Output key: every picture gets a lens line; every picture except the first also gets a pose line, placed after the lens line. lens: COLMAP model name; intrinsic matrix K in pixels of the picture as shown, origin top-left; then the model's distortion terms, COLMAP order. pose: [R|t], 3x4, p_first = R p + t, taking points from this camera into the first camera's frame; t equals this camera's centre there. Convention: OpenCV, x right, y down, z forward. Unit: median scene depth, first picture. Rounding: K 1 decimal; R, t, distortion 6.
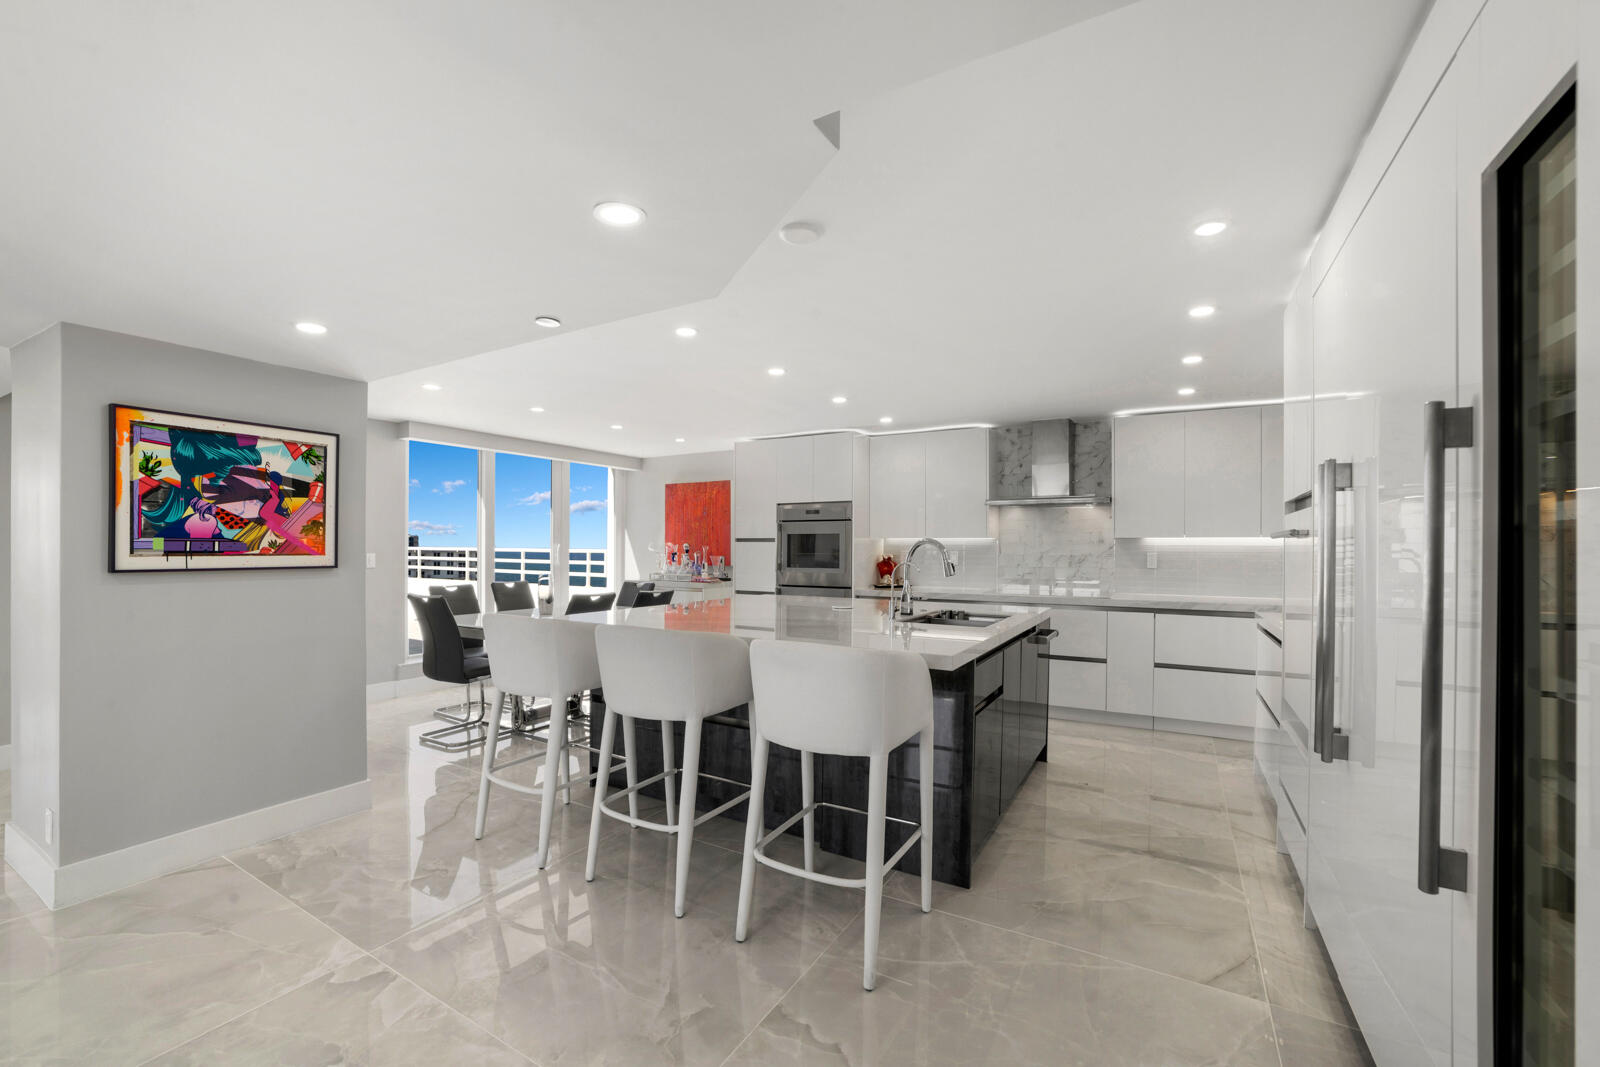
lens RADIAL K [[647.0, 0, 809.3], [0, 647.0, 559.2], [0, 0, 1]] dist [-0.001607, -0.000158]
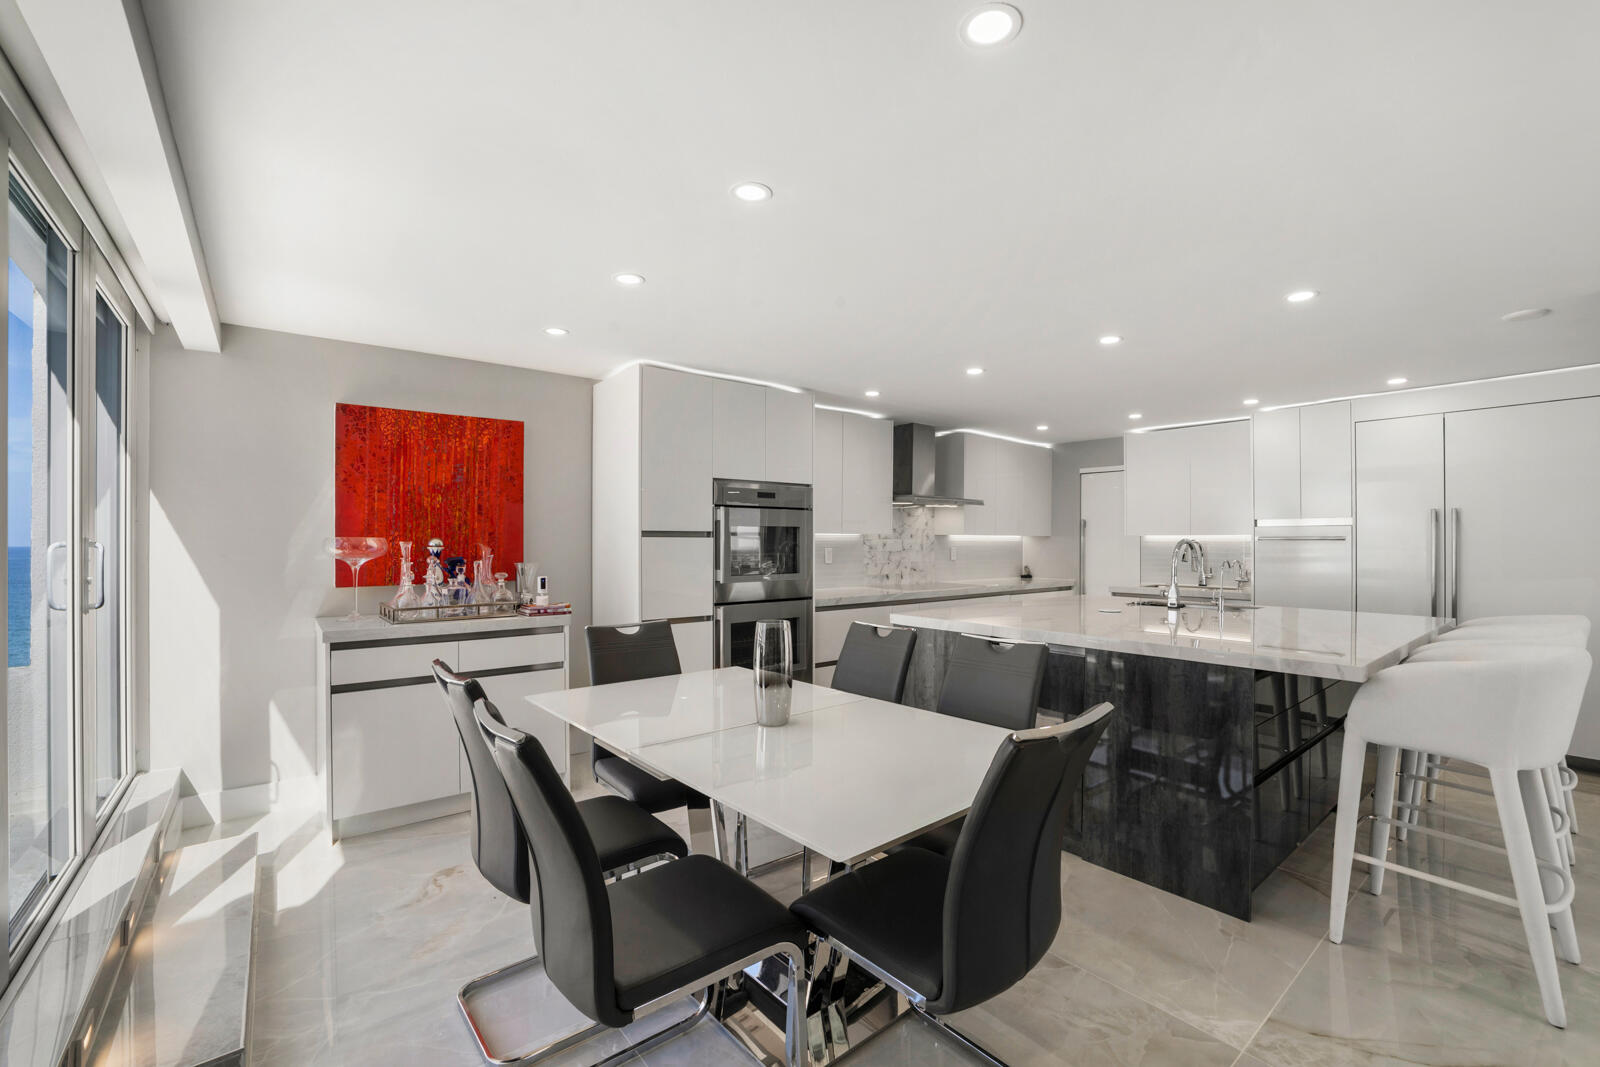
lens RADIAL K [[656.0, 0, 793.4], [0, 656.0, 535.7], [0, 0, 1]] dist [-0.002018, -0.000051]
pose [[0.387328, 0.001486, 0.921941, -0.547398], [0.018204, 0.999791, -0.009259, -0.017910], [-0.921762, 0.020370, 0.387220, 0.584296]]
